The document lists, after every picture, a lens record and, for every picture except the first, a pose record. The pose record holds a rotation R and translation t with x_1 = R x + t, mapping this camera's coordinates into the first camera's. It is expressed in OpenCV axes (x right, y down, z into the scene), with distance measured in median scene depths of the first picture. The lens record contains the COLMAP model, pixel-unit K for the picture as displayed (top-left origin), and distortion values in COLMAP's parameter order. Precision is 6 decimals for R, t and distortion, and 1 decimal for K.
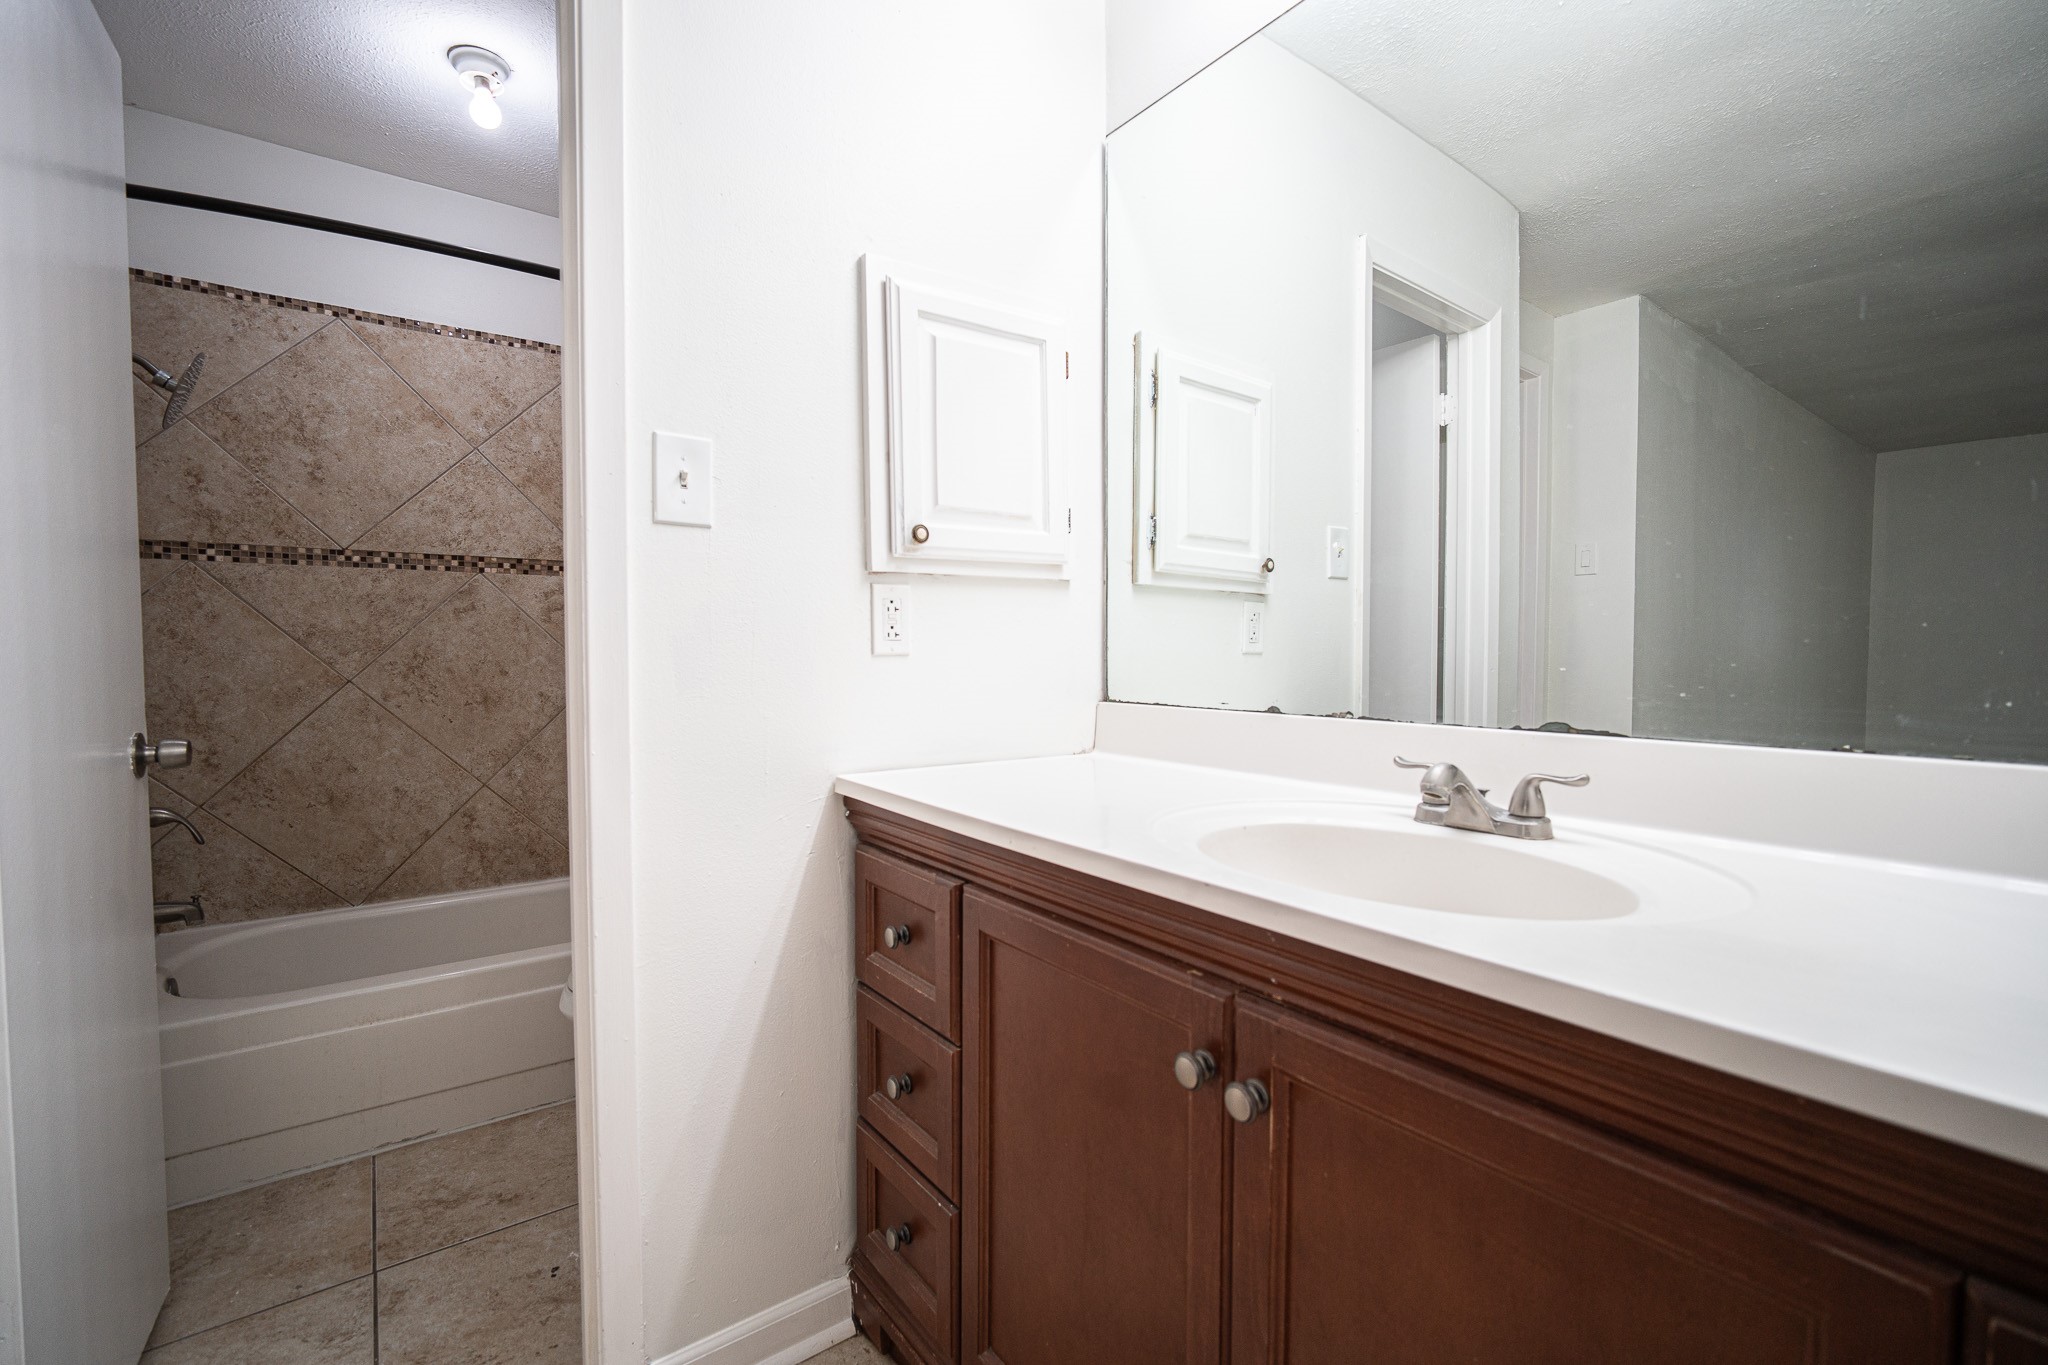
lens RADIAL K [[880.8, 0, 1027.8], [0, 880.8, 680.3], [0, 0, 1]] dist [-0.020924, 0.006415]
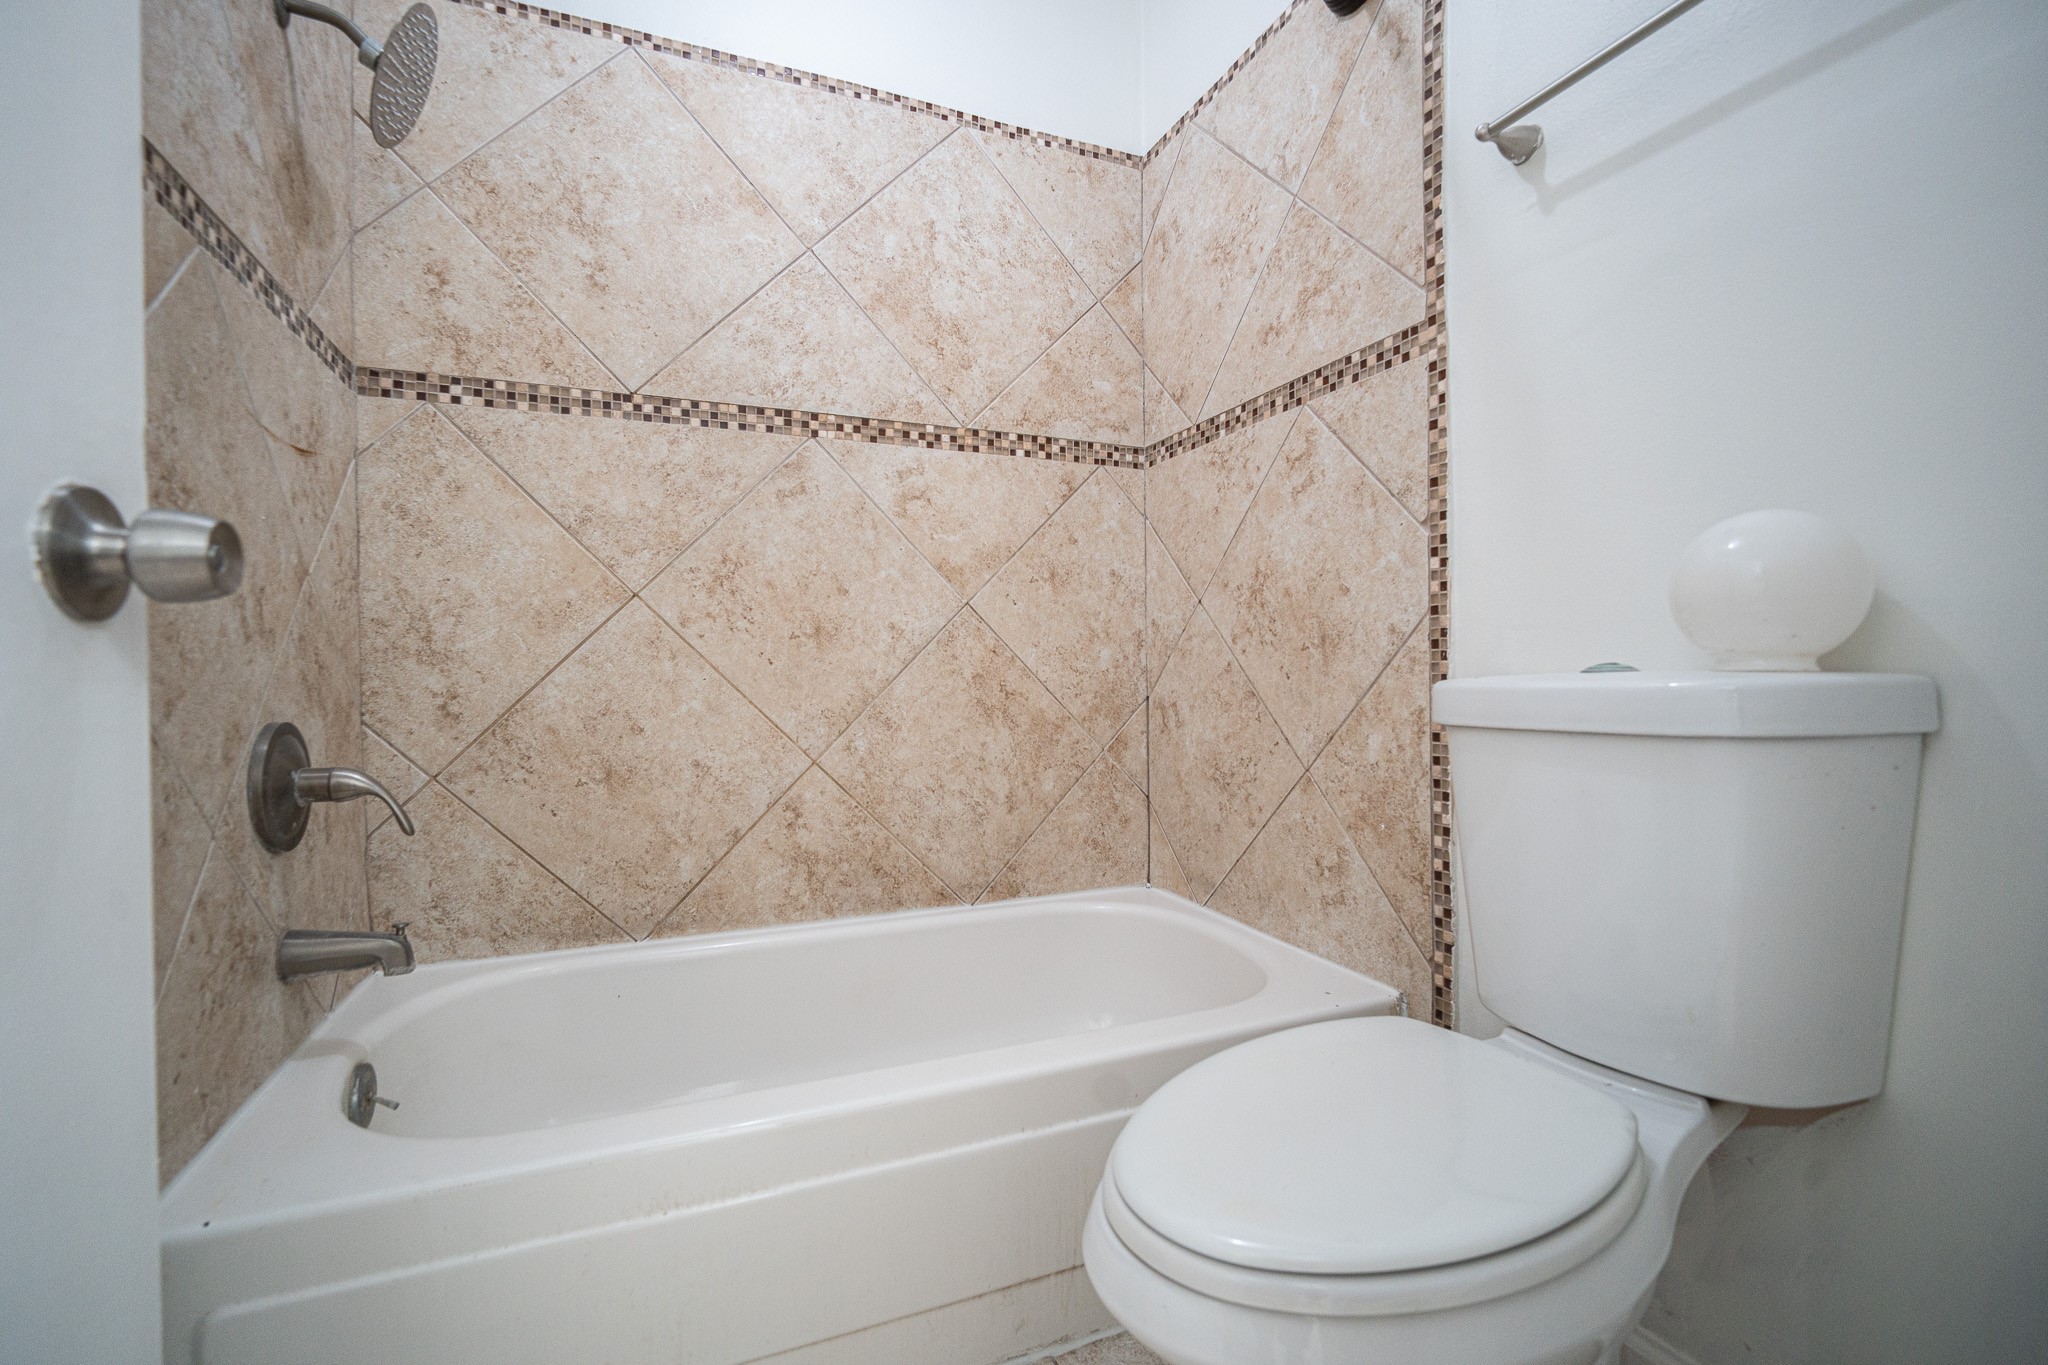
lens RADIAL K [[880.8, 0, 1024.9], [0, 880.8, 681.7], [0, 0, 1]] dist [-0.020924, 0.006415]
pose [[0.970944, -0.000401, -0.239307, -0.338419], [-0.005020, 0.999744, -0.022042, 0.079253], [0.239254, 0.022603, 0.970694, 0.433754]]
